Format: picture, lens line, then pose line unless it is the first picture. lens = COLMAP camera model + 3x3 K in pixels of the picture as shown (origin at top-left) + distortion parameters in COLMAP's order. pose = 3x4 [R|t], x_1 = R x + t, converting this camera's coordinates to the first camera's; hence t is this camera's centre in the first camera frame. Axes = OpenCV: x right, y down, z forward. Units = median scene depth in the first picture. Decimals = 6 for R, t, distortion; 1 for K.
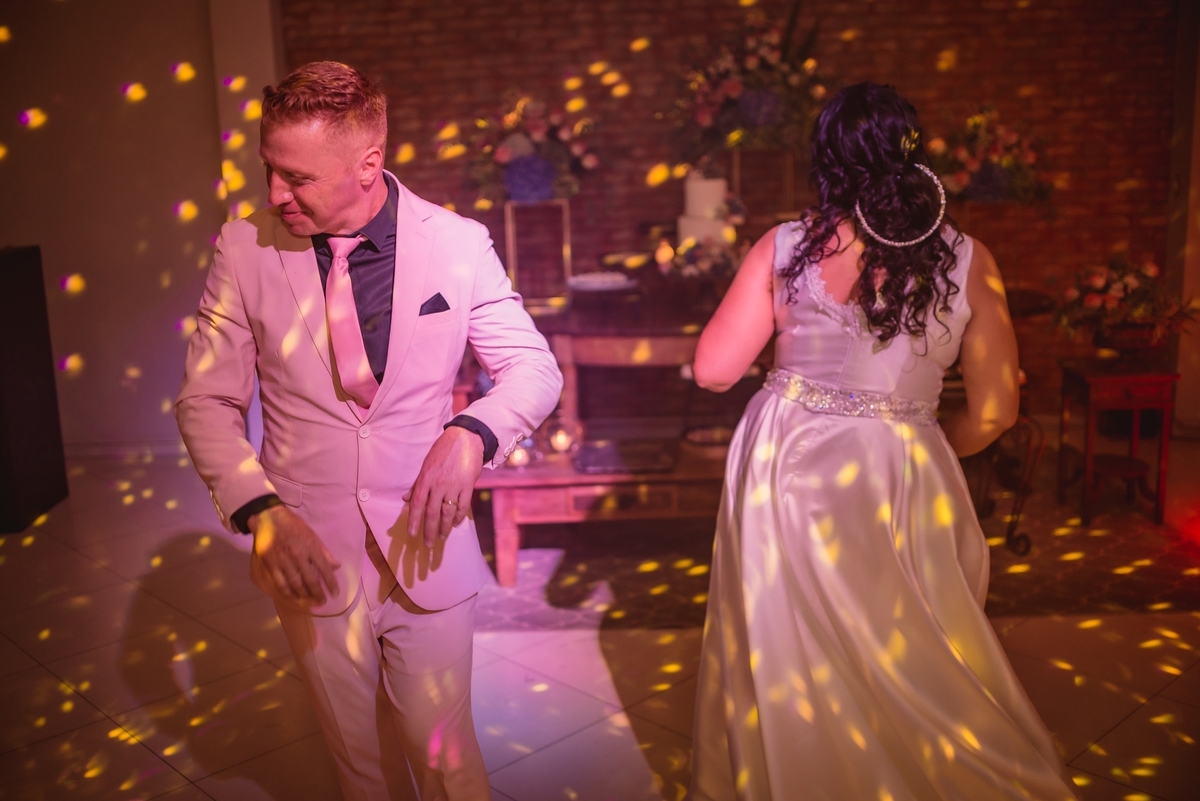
lens RADIAL K [[1176.5, 0, 594.5], [0, 1176.5, 404.3], [0, 0, 1]] dist [-0.037252, 0.000000]
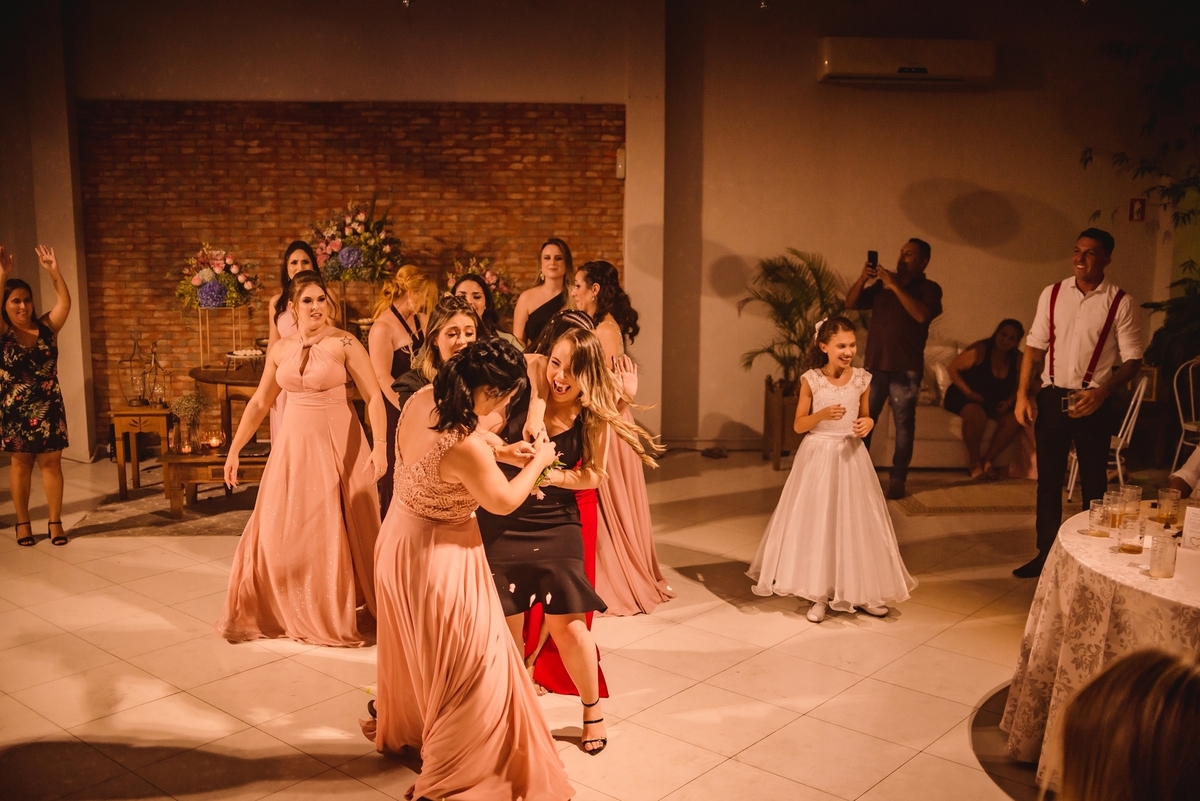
lens RADIAL K [[1176.5, 0, 576.6], [0, 1176.5, 411.1], [0, 0, 1]] dist [-0.037252, 0.000000]
pose [[0.996392, 0.025437, 0.080967, 0.298499], [-0.020229, 0.997712, -0.064511, 0.070395], [-0.082423, 0.062641, 0.994627, -0.654880]]
